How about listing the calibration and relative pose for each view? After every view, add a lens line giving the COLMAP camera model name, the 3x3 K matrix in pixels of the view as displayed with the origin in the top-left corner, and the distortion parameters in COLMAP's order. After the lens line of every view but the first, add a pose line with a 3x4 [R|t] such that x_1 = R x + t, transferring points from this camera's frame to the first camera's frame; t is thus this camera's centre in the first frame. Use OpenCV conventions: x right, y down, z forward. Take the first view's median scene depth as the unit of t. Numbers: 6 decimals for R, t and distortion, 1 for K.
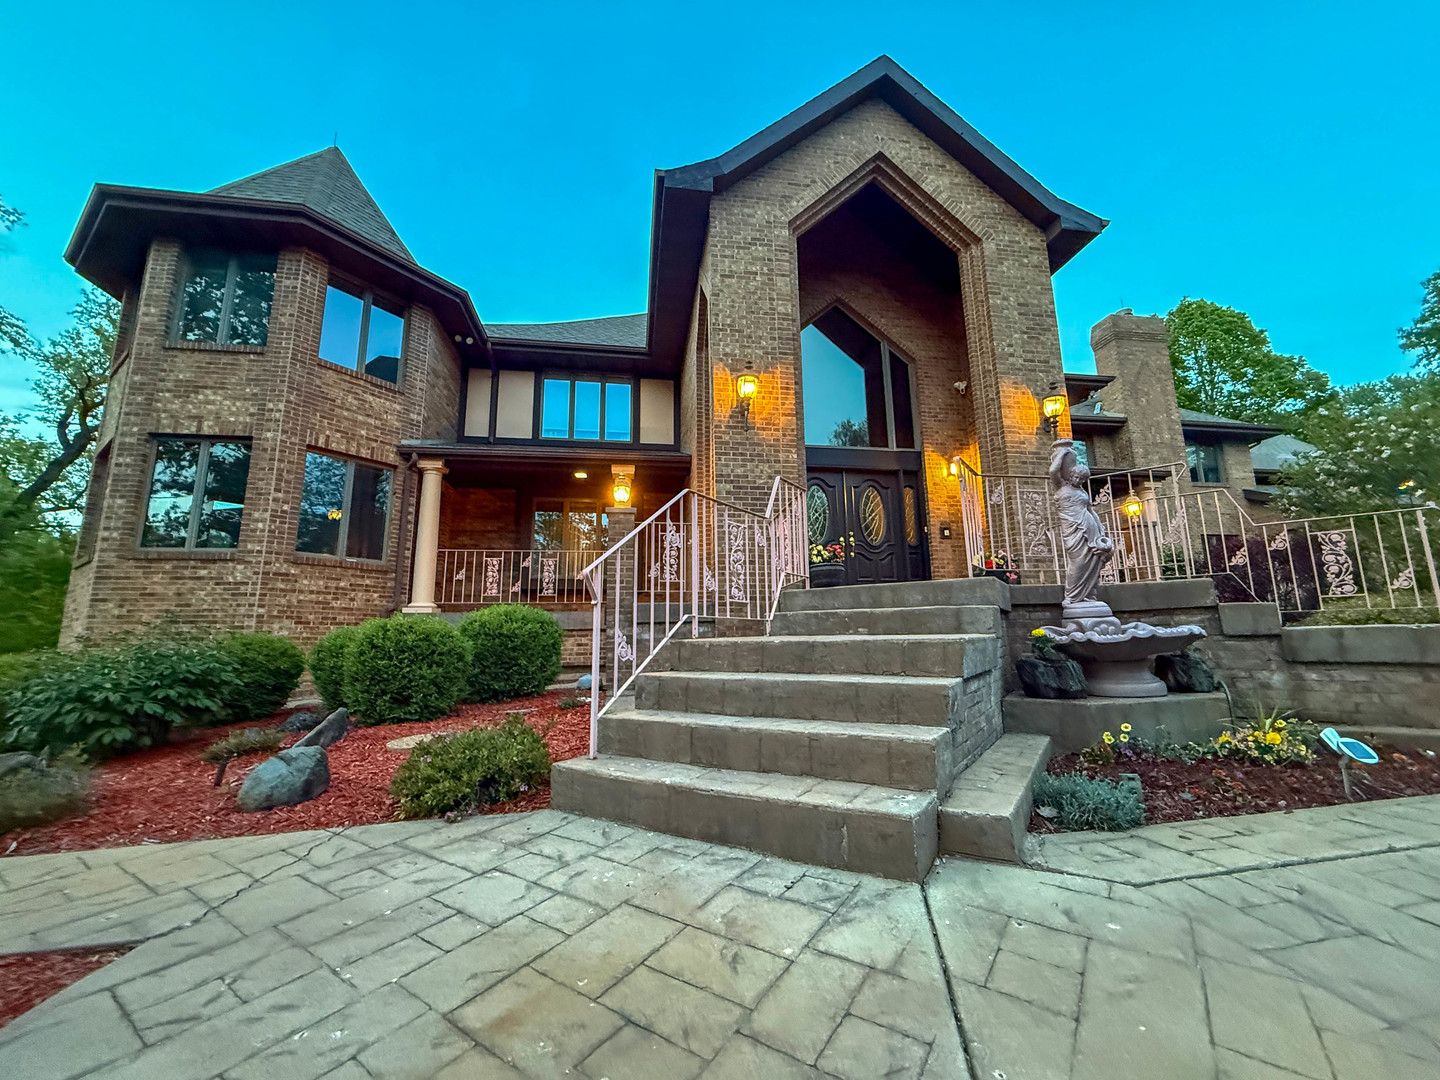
lens RADIAL K [[568.9, 0, 720.8], [0, 568.9, 536.1], [0, 0, 1]] dist [-0.001215, 0.000172]
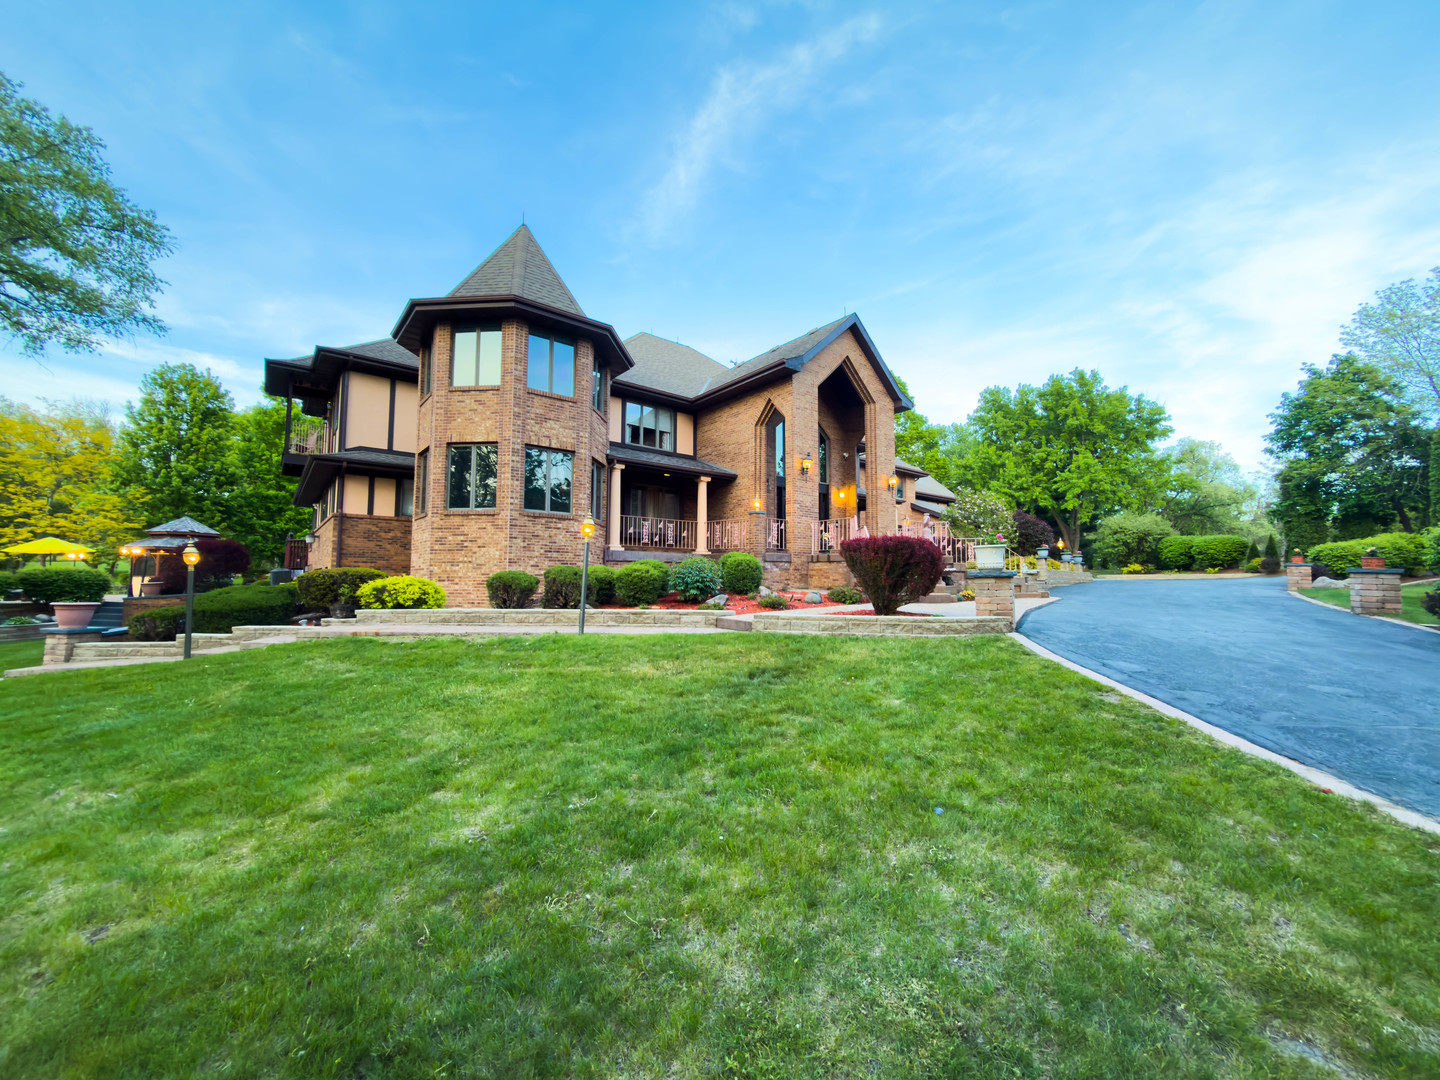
lens RADIAL K [[568.9, 0, 717.7], [0, 568.9, 538.4], [0, 0, 1]] dist [-0.001215, 0.000172]
pose [[0.868905, 0.056756, 0.491714, -1.282393], [-0.110123, 0.990673, 0.080250, -0.093497], [-0.482573, -0.123879, 0.867051, -0.813259]]
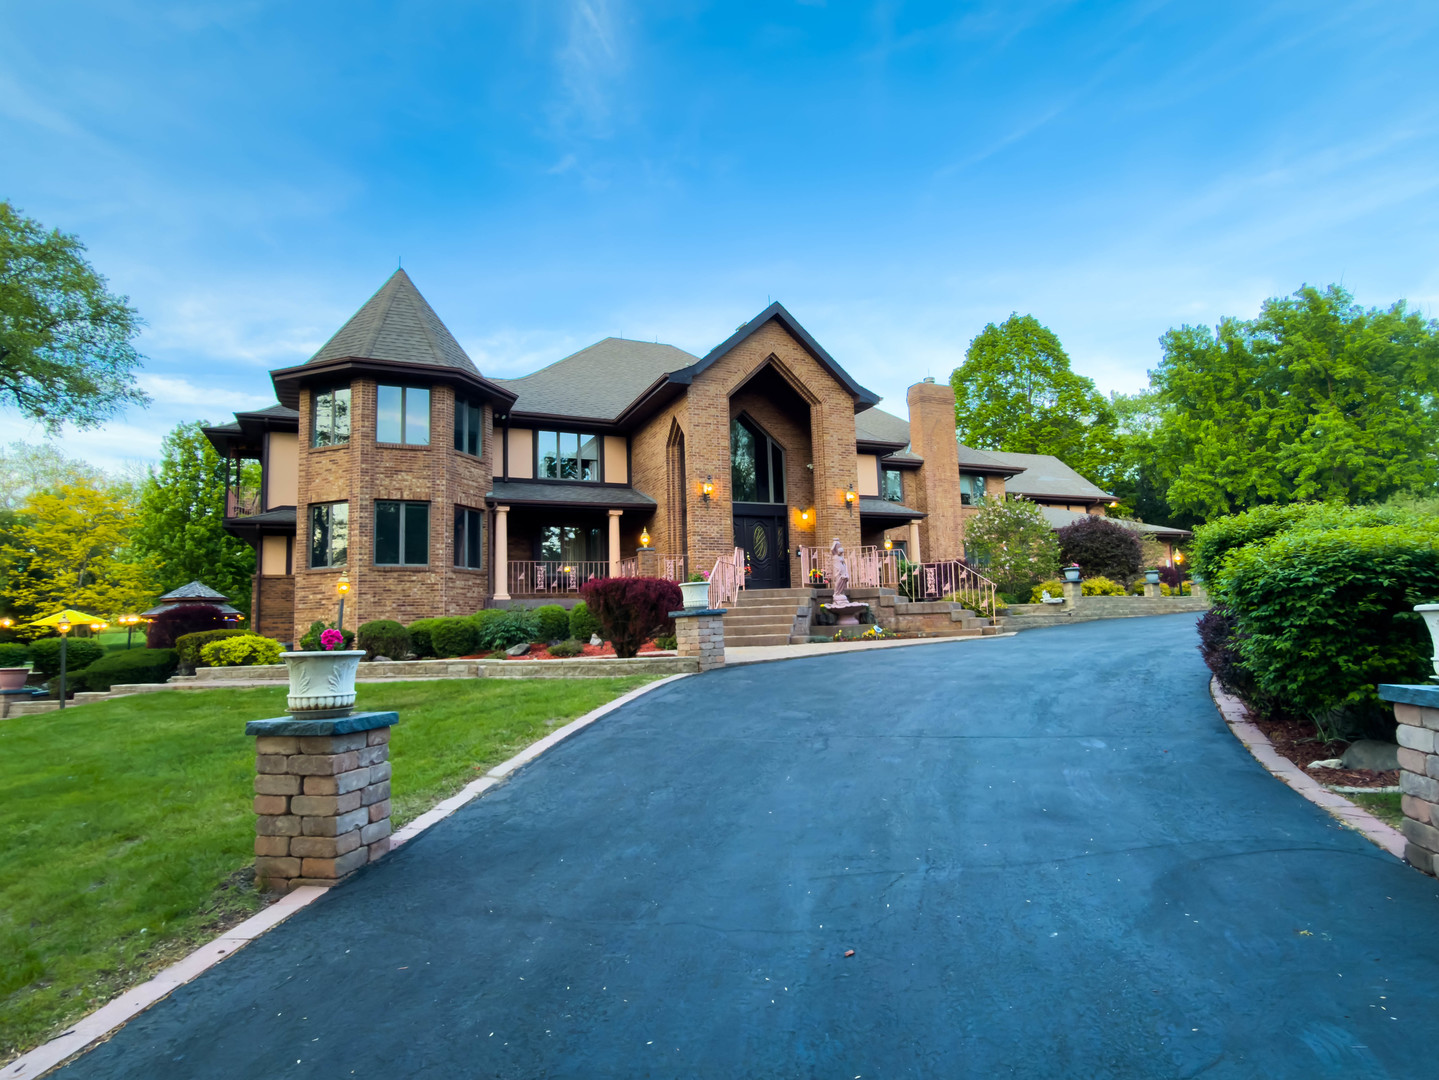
lens RADIAL K [[798.7, 0, 715.7], [0, 798.7, 532.3], [0, 0, 1]] dist [0.001648, -0.005319]
pose [[0.965687, 0.017480, 0.259120, -0.599804], [-0.031912, 0.998158, 0.051595, -0.228639], [-0.257741, -0.058094, 0.964466, -1.593617]]
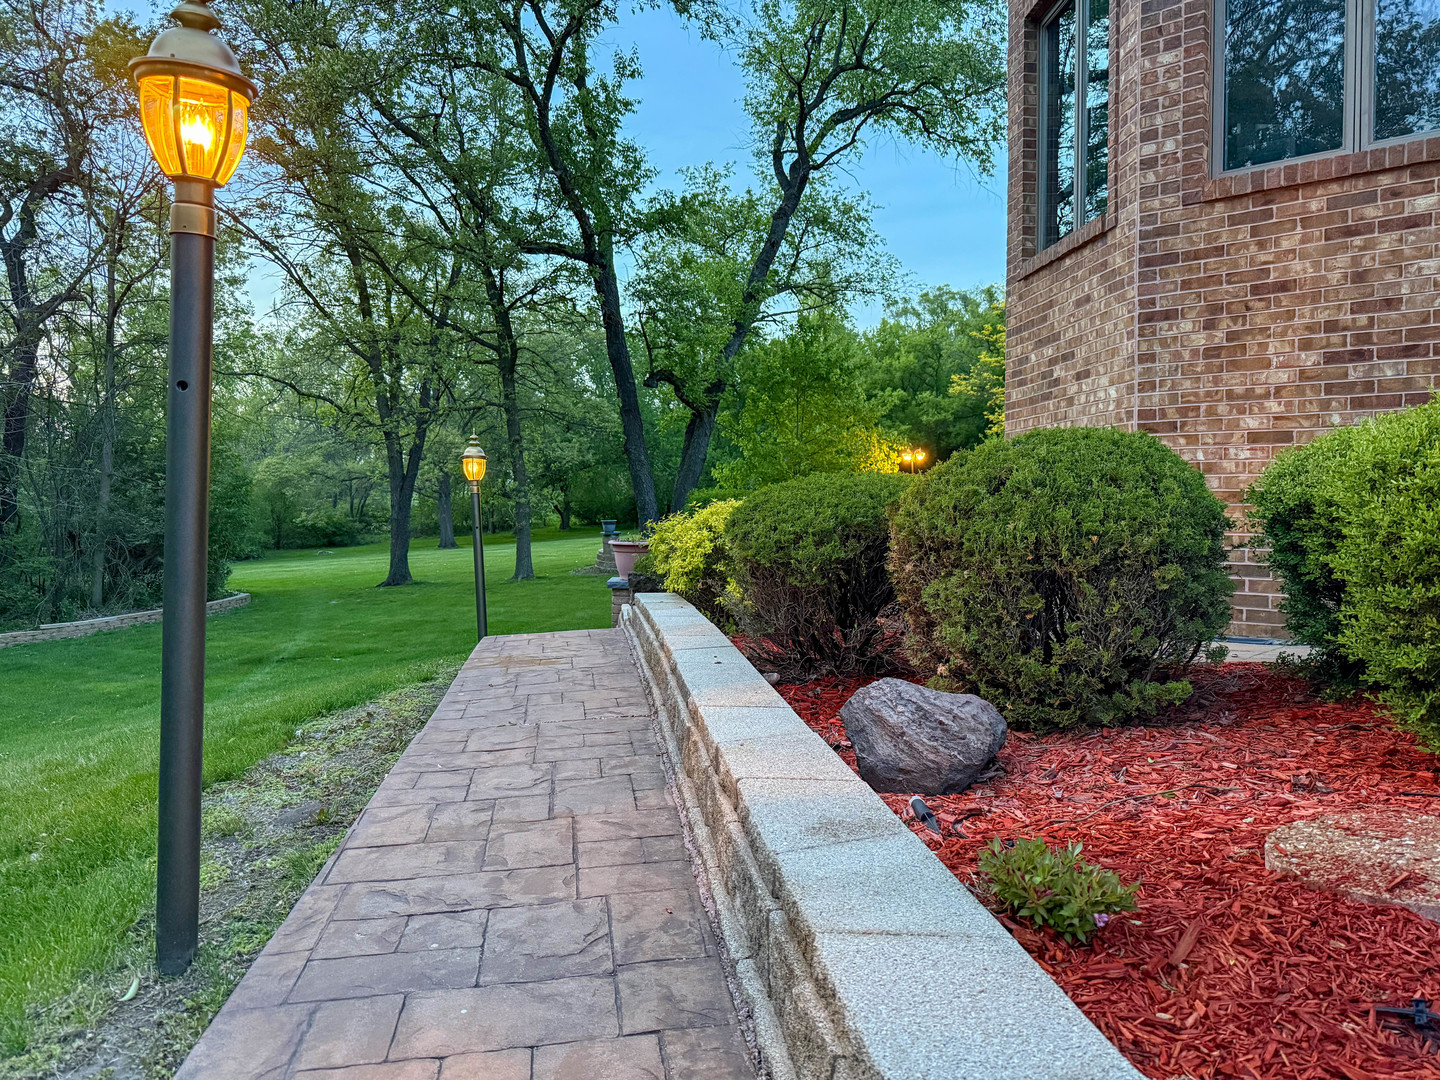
lens RADIAL K [[1022.3, 0, 728.1], [0, 1022.3, 544.7], [0, 0, 1]] dist [0.027070, -0.011339]
pose [[0.644123, 0.048725, -0.763369, -0.652041], [0.136414, 0.974654, 0.177316, 0.089925], [0.752660, -0.218348, 0.621150, 0.249021]]
